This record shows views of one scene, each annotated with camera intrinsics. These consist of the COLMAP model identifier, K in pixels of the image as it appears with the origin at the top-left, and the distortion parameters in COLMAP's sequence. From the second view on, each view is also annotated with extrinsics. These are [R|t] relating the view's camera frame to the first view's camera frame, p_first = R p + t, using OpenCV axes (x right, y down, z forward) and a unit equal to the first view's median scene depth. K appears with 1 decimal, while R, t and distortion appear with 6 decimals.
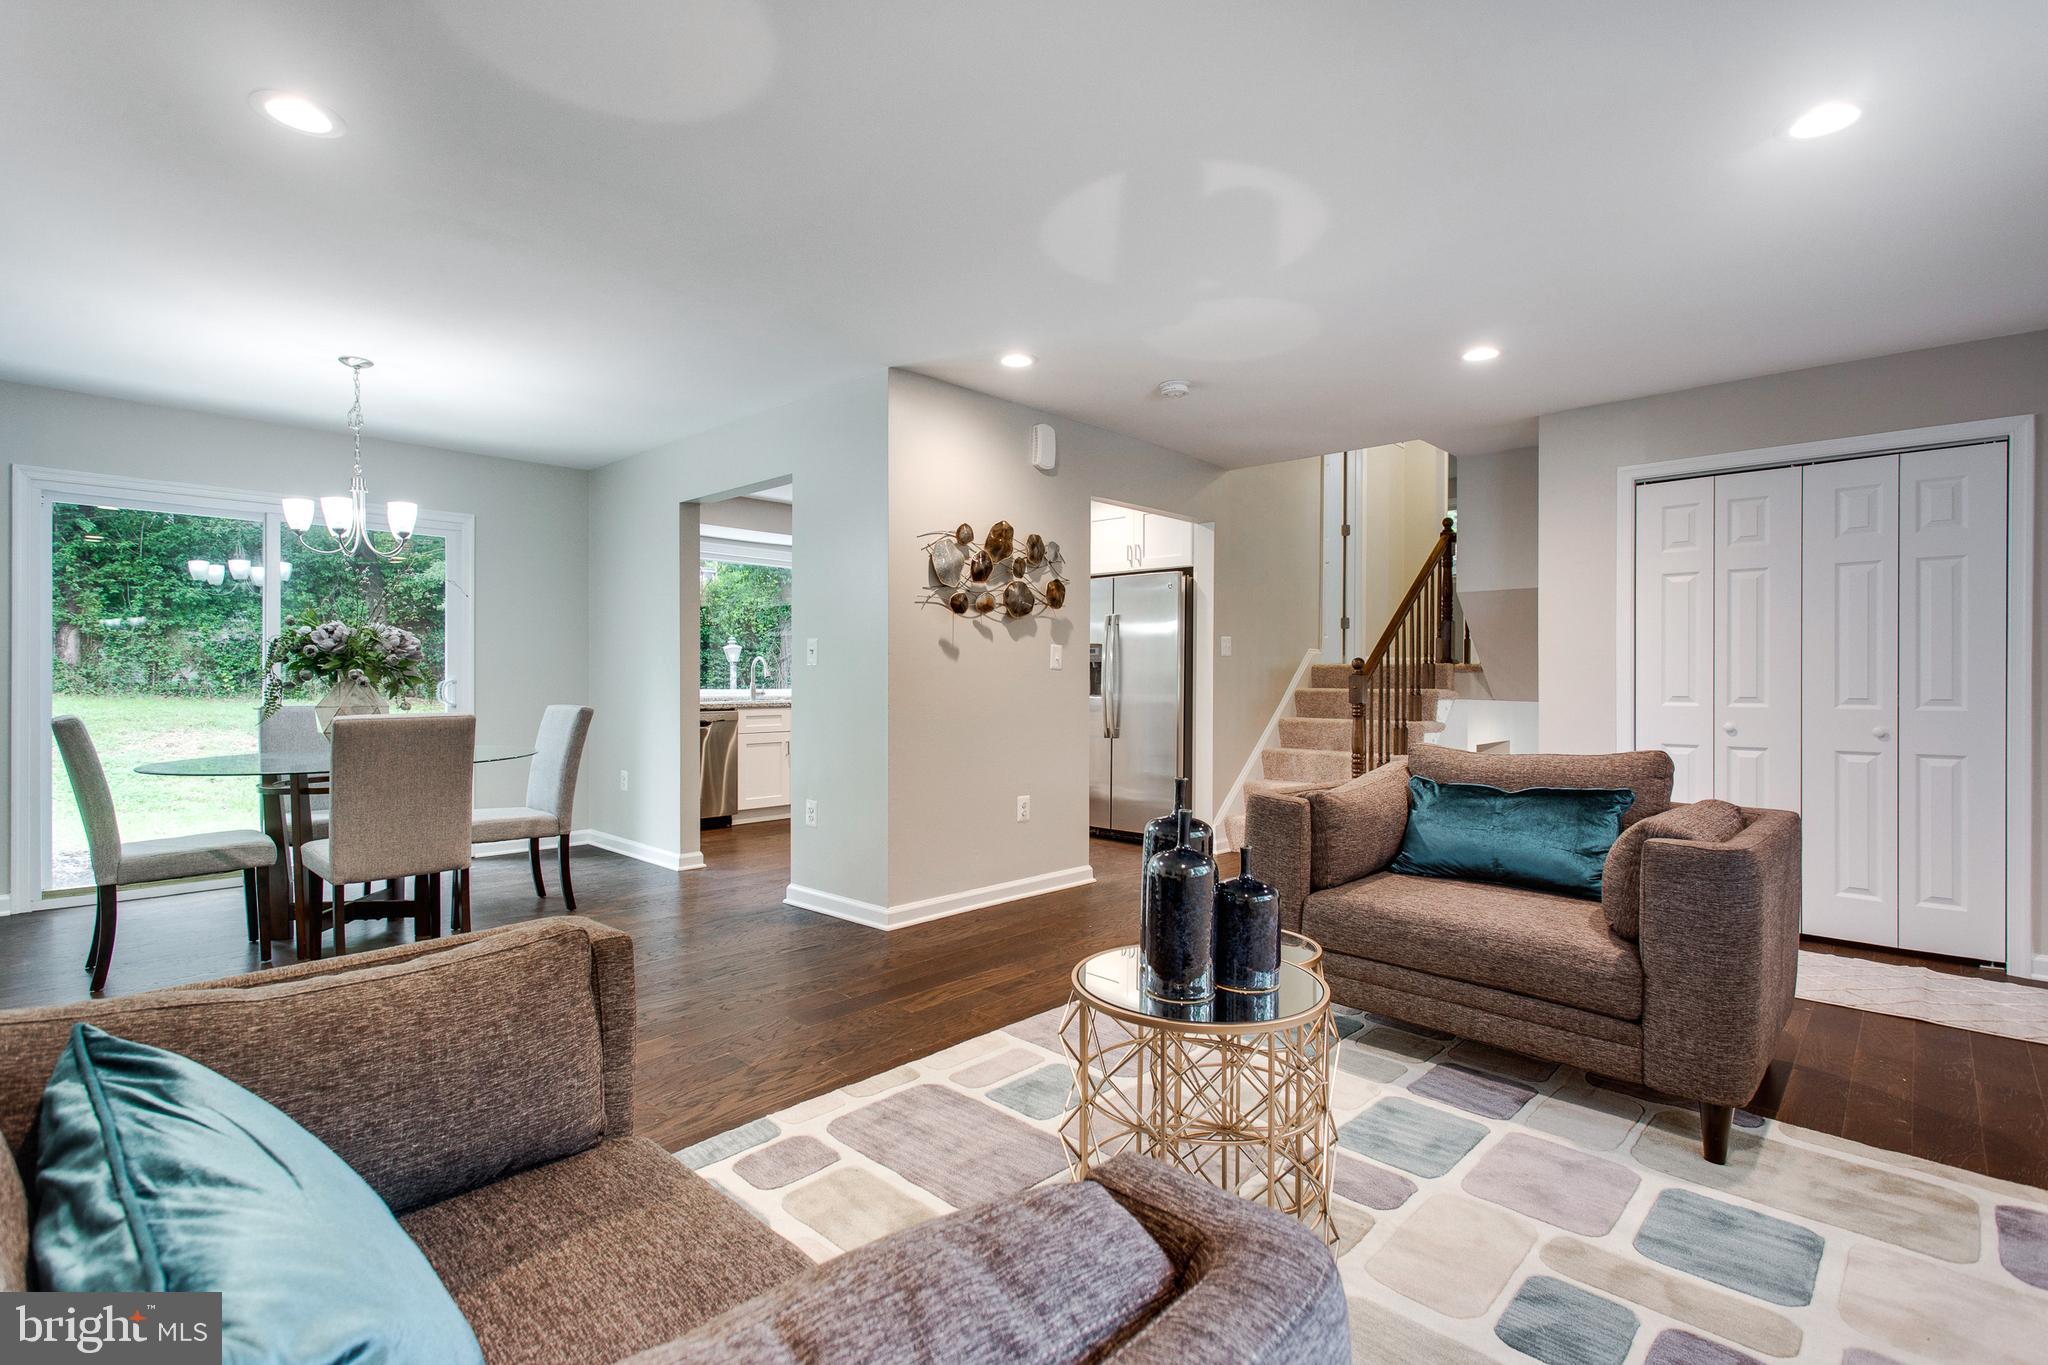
lens RADIAL K [[968.4, 0, 1019.2], [0, 968.4, 676.3], [0, 0, 1]] dist [0.002801, 0.000866]
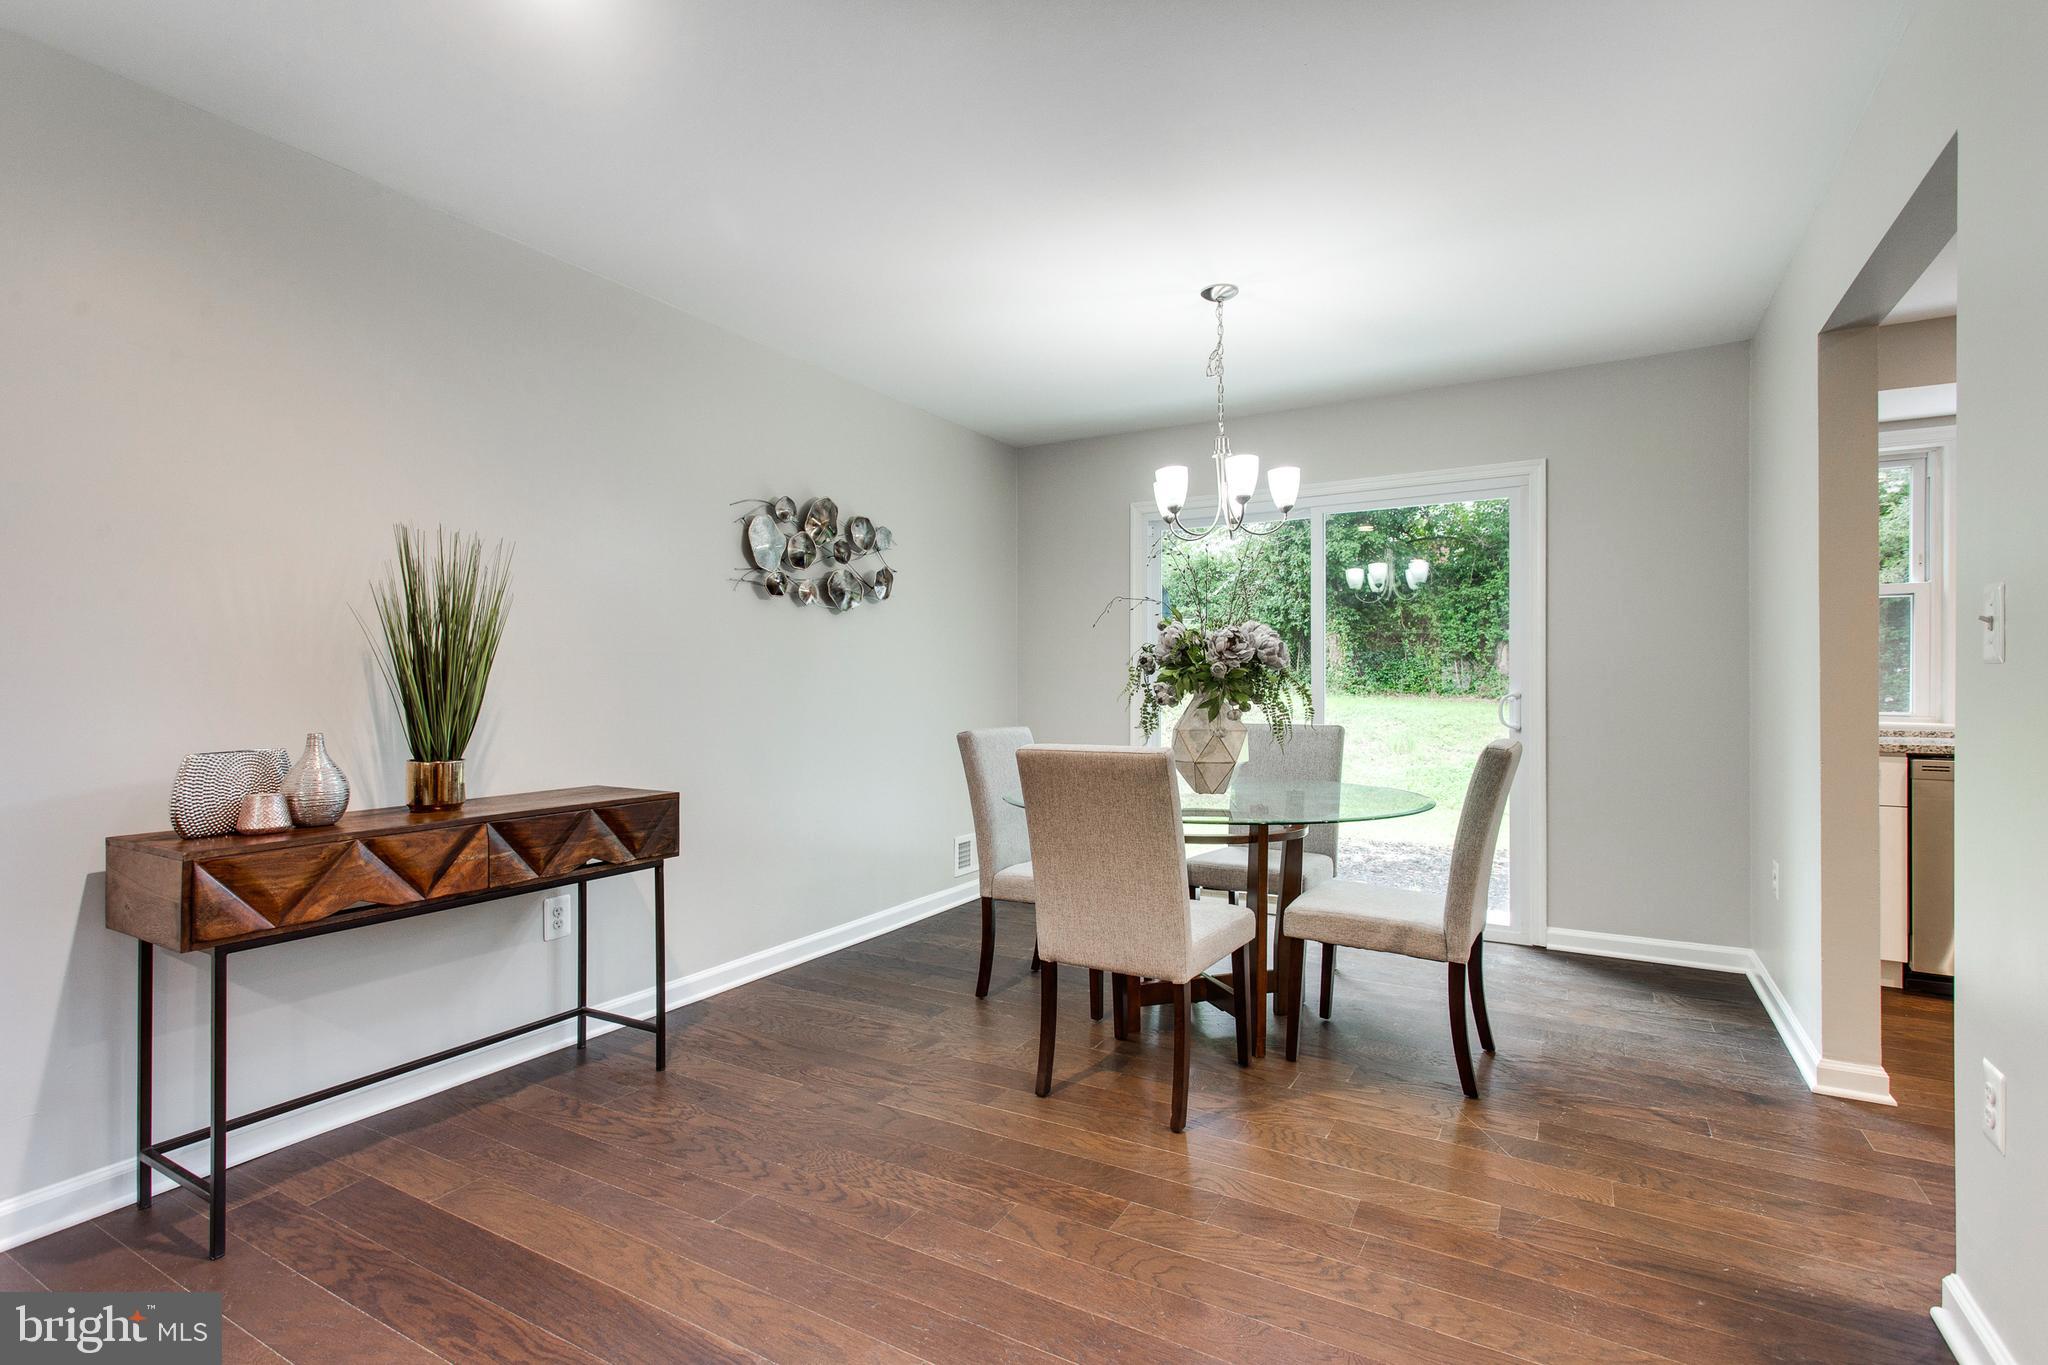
lens RADIAL K [[962.8, 0, 1024.0], [0, 962.8, 682.5], [0, 0, 1]] dist [0.001897, 0.000882]
pose [[0.225419, -0.002805, -0.974258, 0.036966], [0.001044, 0.999996, -0.002638, -0.004474], [0.974261, -0.000423, 0.225421, 0.595115]]
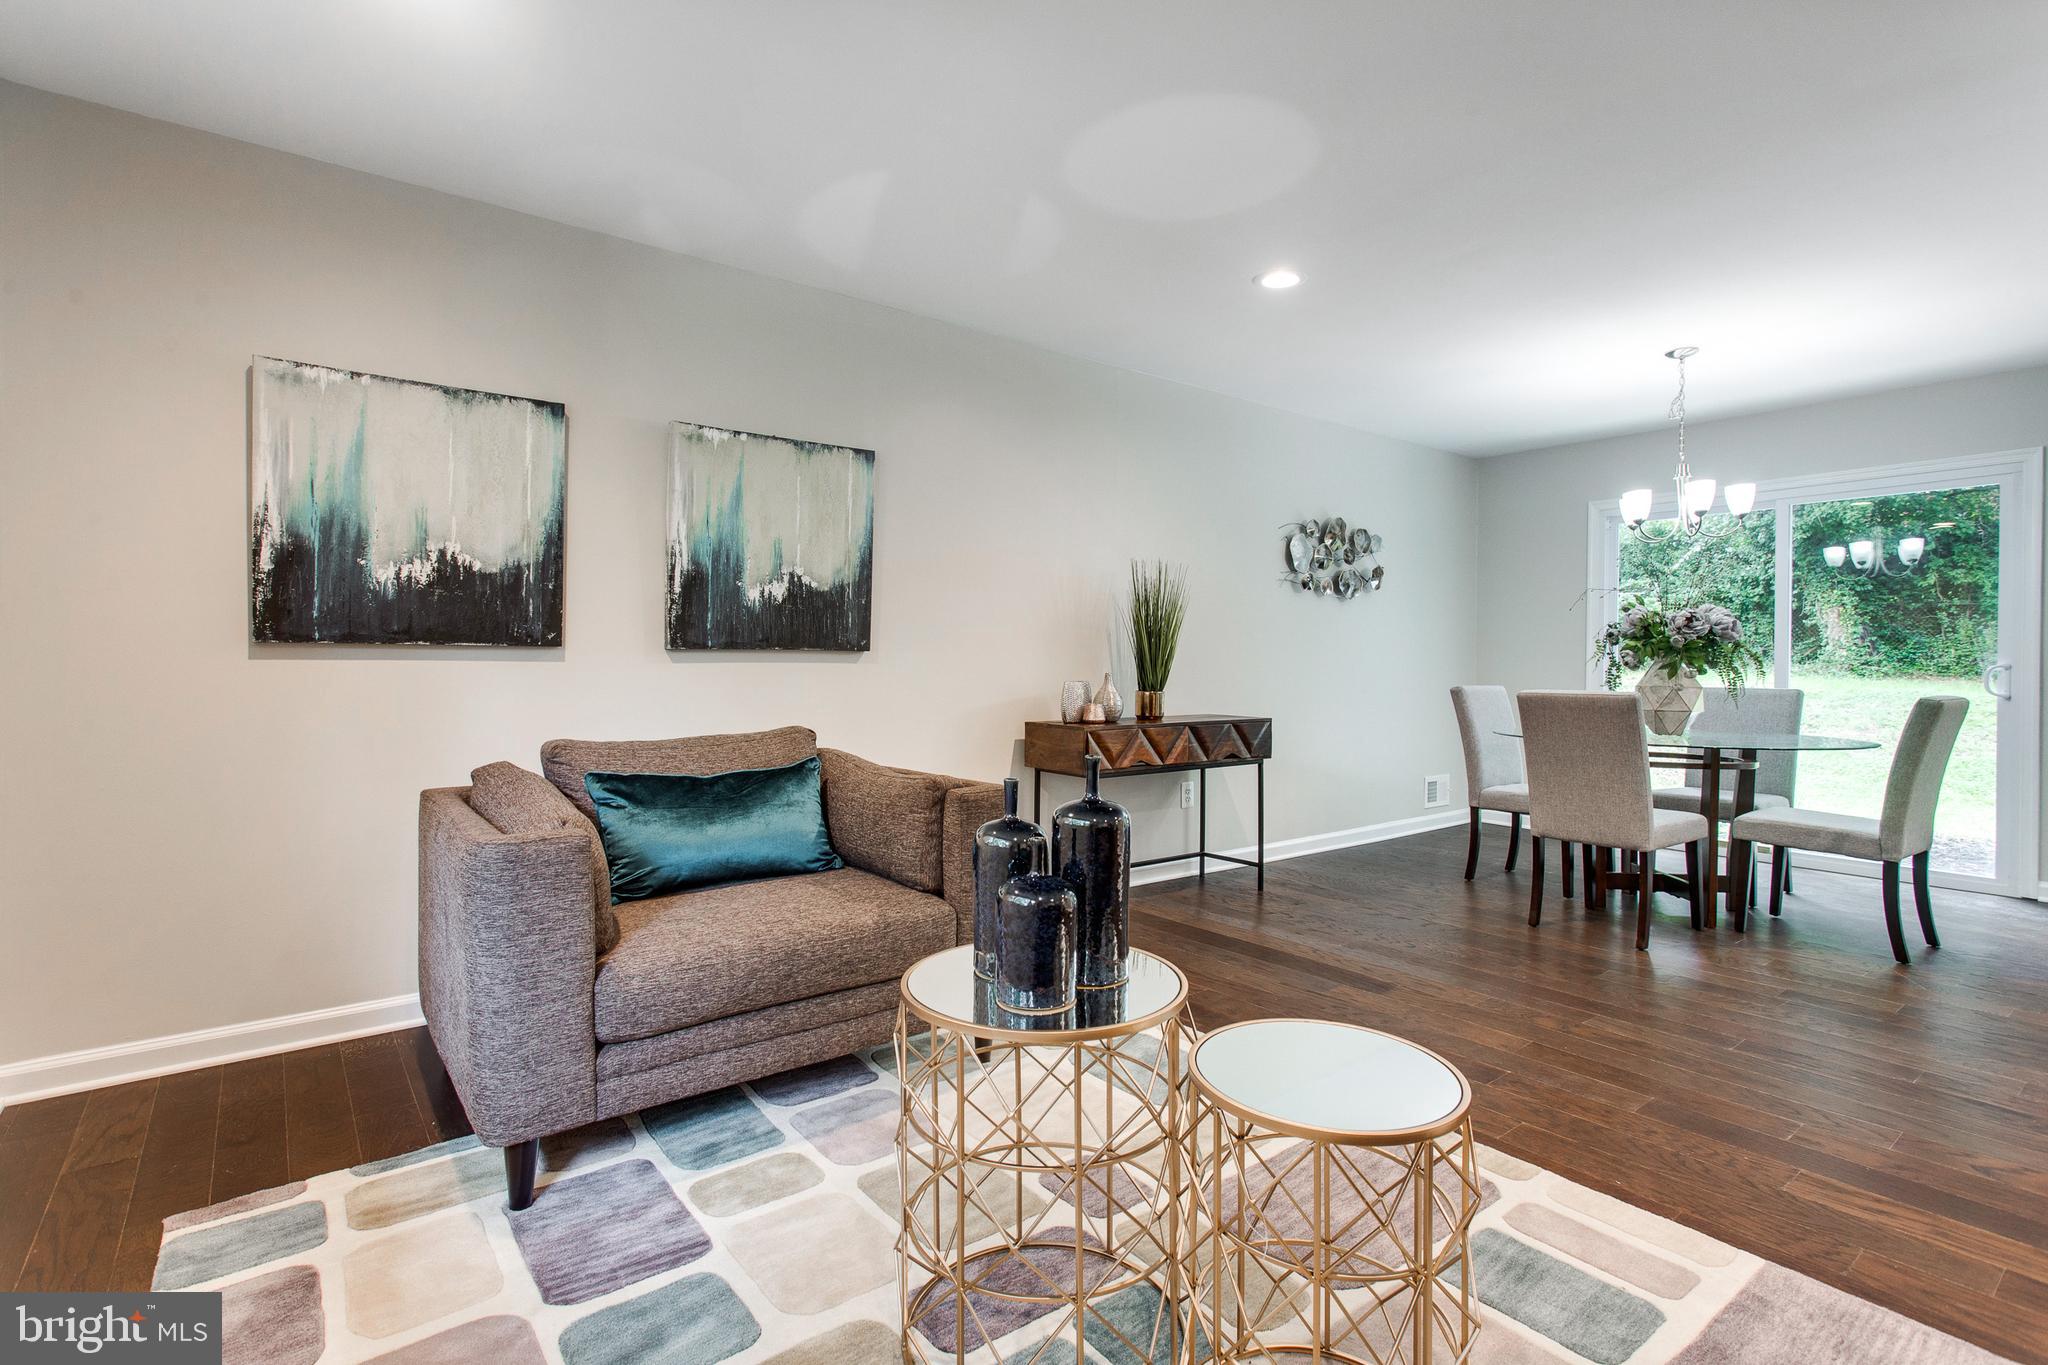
lens RADIAL K [[969.2, 0, 1016.6], [0, 969.2, 663.0], [0, 0, 1]] dist [0.005652, 0.001848]
pose [[-0.167879, -0.000783, -0.985807, 0.403429], [-0.008365, 0.999965, 0.000630, 0.009681], [0.985772, 0.008352, -0.167880, 0.427062]]
